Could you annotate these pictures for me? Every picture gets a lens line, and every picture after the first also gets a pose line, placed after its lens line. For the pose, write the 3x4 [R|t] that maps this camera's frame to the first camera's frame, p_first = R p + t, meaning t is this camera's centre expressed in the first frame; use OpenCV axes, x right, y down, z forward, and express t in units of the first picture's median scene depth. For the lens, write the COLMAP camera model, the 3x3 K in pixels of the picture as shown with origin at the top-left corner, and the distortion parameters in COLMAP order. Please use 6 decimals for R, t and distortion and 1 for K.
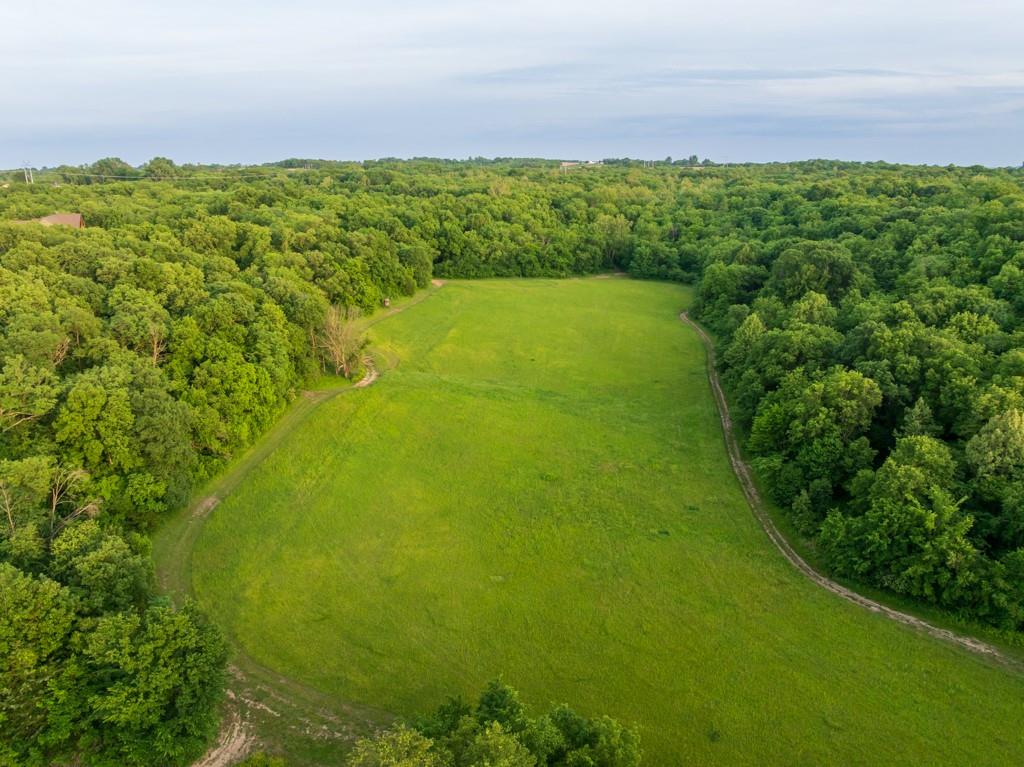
lens RADIAL K [[717.2, 0, 513.7], [0, 717.2, 378.8], [0, 0, 1]] dist [-0.056204, 0.007584]
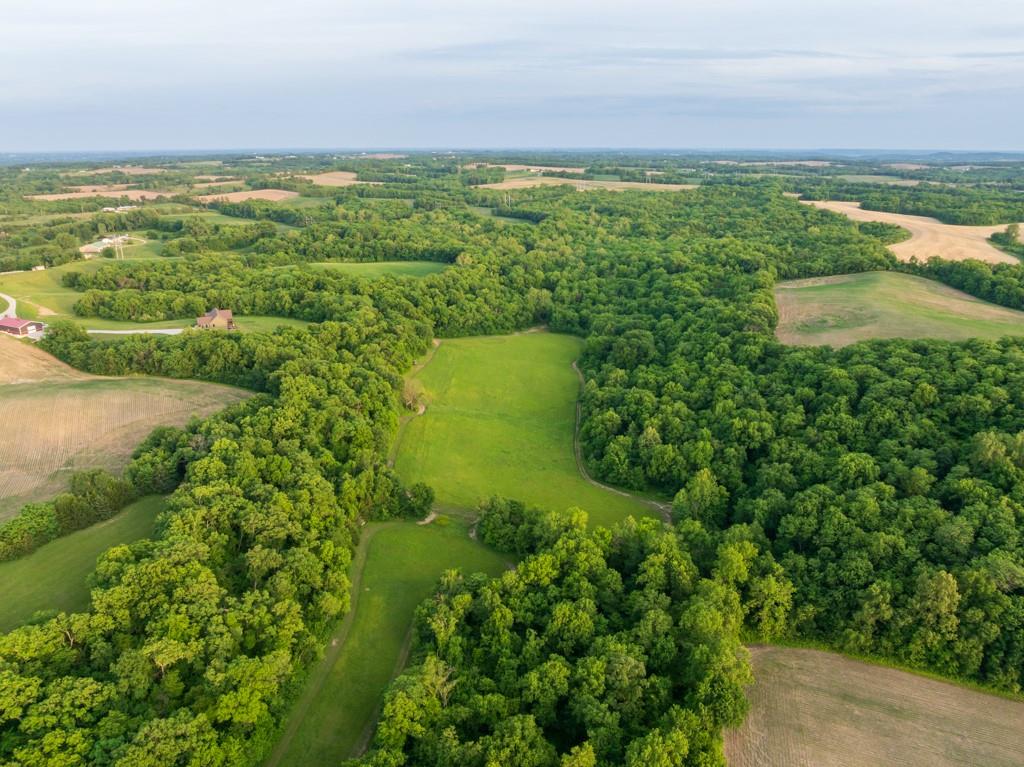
lens RADIAL K [[717.2, 0, 512.2], [0, 717.2, 386.9], [0, 0, 1]] dist [-0.056204, 0.007584]
pose [[0.997328, -0.020046, 0.070248, -0.043772], [0.017396, 0.999121, 0.038134, -0.083699], [-0.070950, -0.036810, 0.996800, -0.679819]]
